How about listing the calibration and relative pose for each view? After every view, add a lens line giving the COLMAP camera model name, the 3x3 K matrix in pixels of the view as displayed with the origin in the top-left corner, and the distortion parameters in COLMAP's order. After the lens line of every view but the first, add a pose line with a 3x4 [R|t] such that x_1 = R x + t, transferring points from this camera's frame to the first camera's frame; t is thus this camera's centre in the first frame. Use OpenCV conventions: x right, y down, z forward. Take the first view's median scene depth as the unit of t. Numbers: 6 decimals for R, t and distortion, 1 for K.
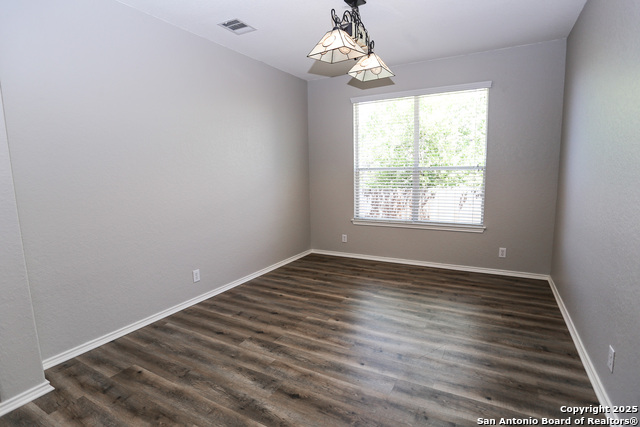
lens RADIAL K [[322.1, 0, 317.9], [0, 322.1, 214.2], [0, 0, 1]] dist [-0.071454, 0.028737]
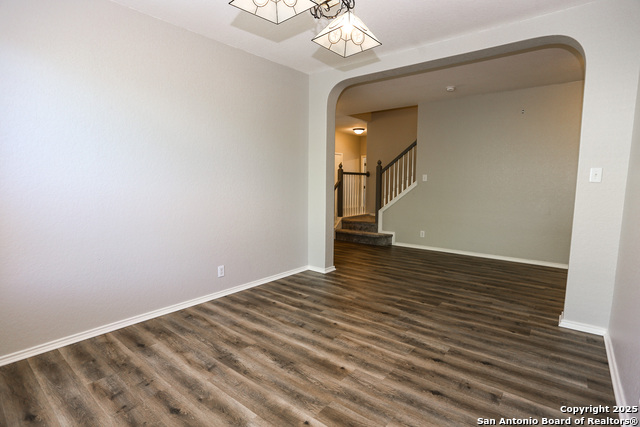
lens RADIAL K [[322.1, 0, 317.9], [0, 322.1, 214.2], [0, 0, 1]] dist [-0.071454, 0.028737]
pose [[-0.985288, -0.000632, 0.170899, -0.011227], [0.038807, 0.973044, 0.227332, -0.227712], [-0.166436, 0.230620, -0.958704, 1.882609]]
